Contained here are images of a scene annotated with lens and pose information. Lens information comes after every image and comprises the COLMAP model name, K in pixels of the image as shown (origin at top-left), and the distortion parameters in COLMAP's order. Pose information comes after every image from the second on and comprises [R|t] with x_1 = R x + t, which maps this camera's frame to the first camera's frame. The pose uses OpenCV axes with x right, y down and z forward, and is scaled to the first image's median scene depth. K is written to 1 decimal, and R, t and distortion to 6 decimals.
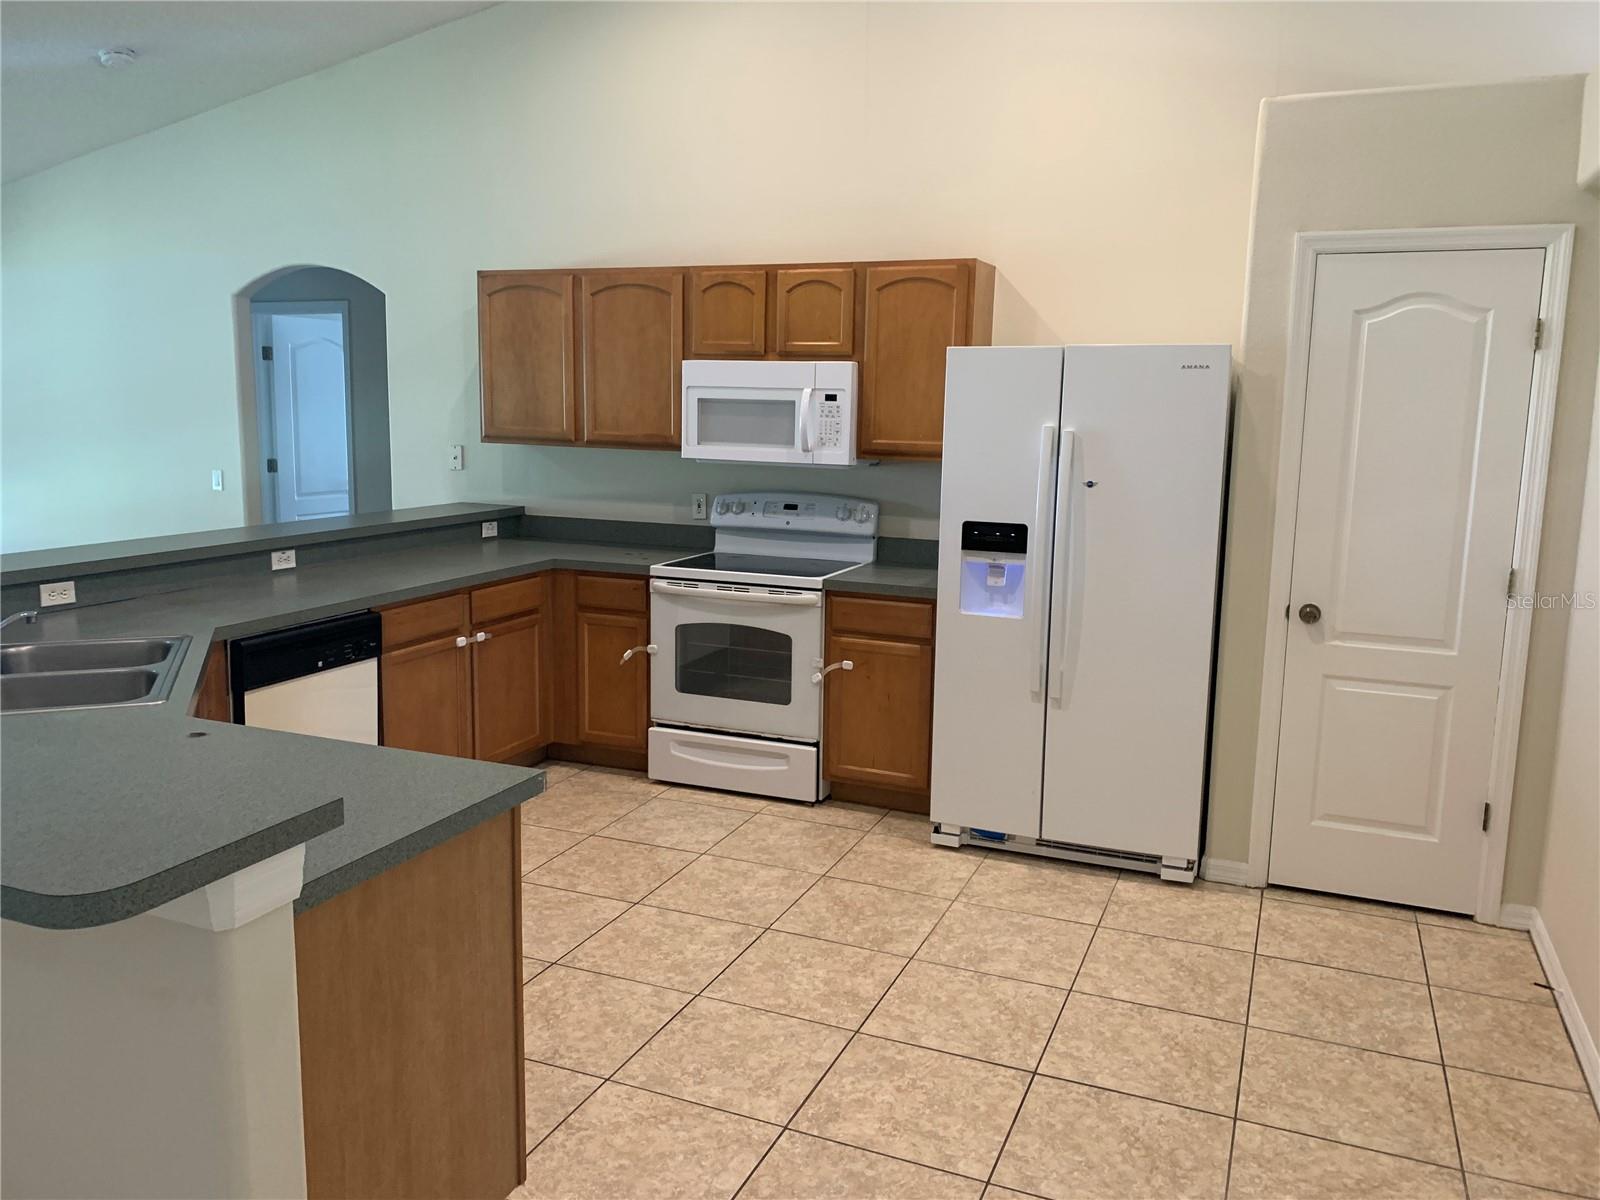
lens RADIAL K [[1212.8, 0, 800.4], [0, 1212.8, 577.2], [0, 0, 1]] dist [0.175071, -0.400501]
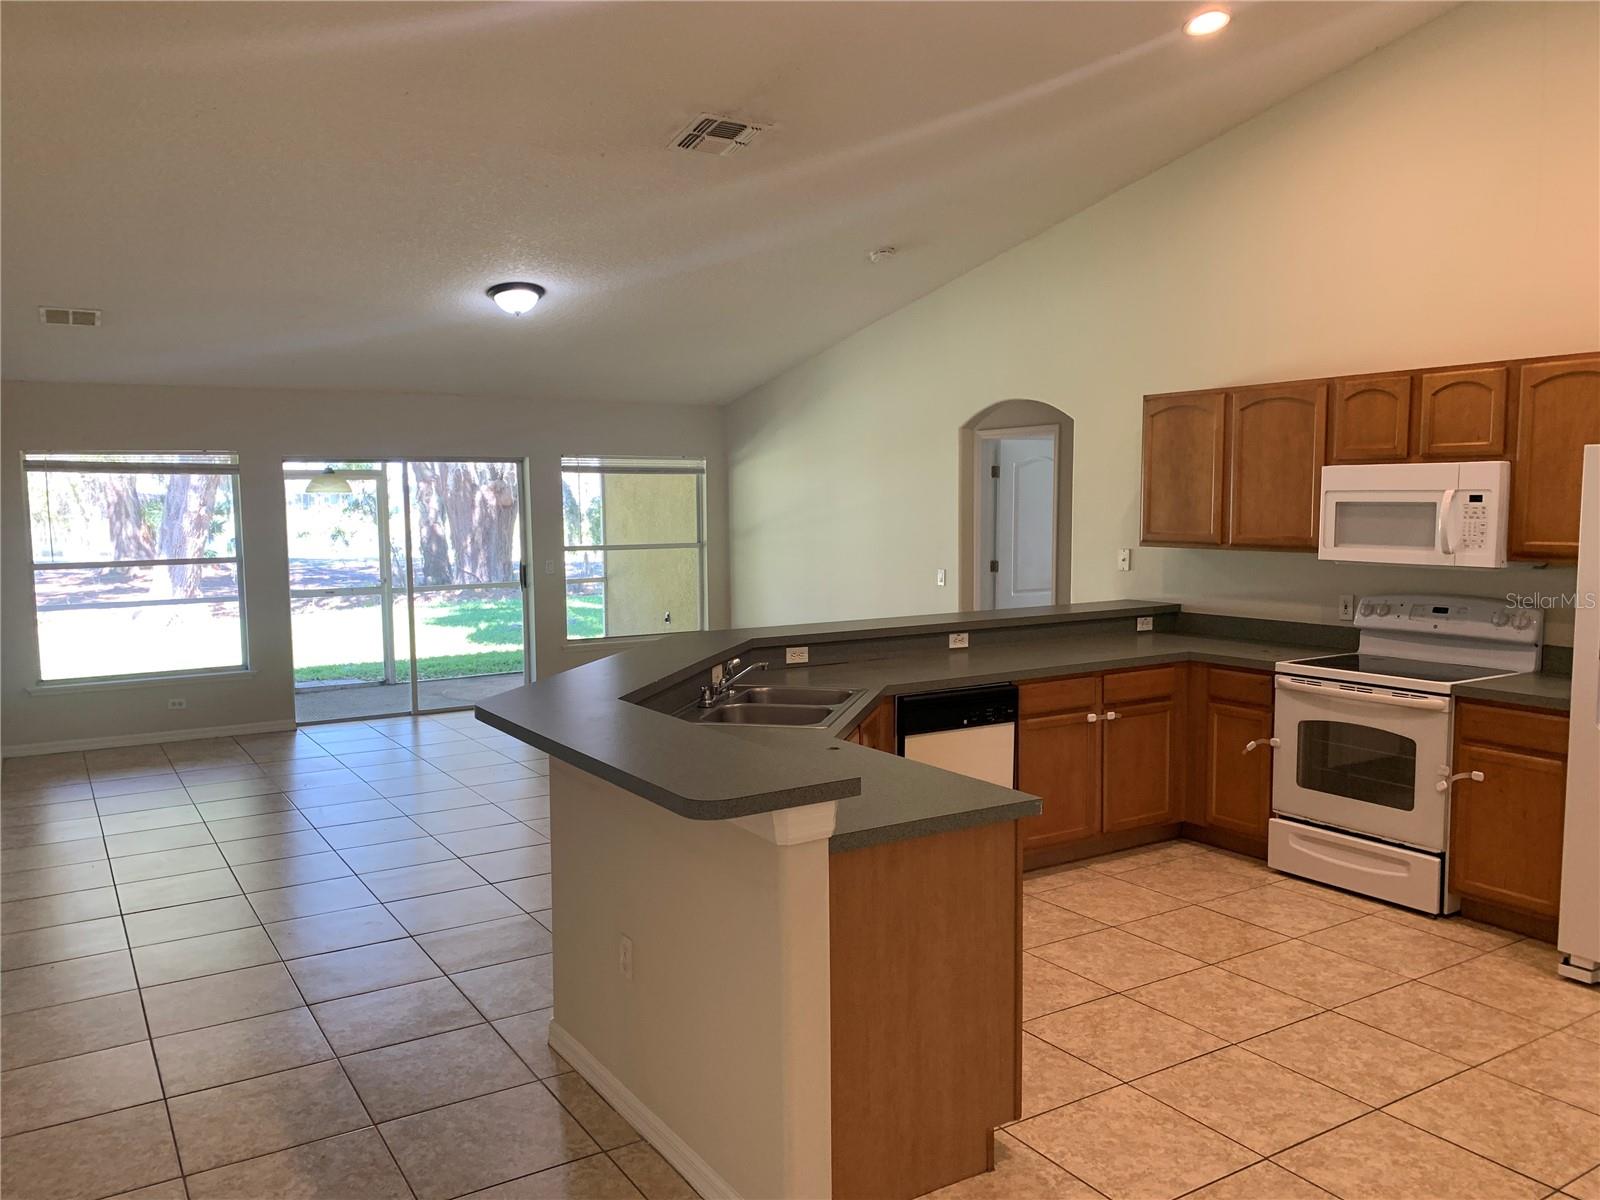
lens RADIAL K [[1224.3, 0, 800.0], [0, 1224.3, 600.0], [0, 0, 1]] dist [0.002622, 0.005289]
pose [[0.818191, 0.024225, -0.574435, 0.150986], [-0.061874, 0.997019, -0.046084, 0.011676], [0.571607, 0.073248, 0.817252, -0.102164]]
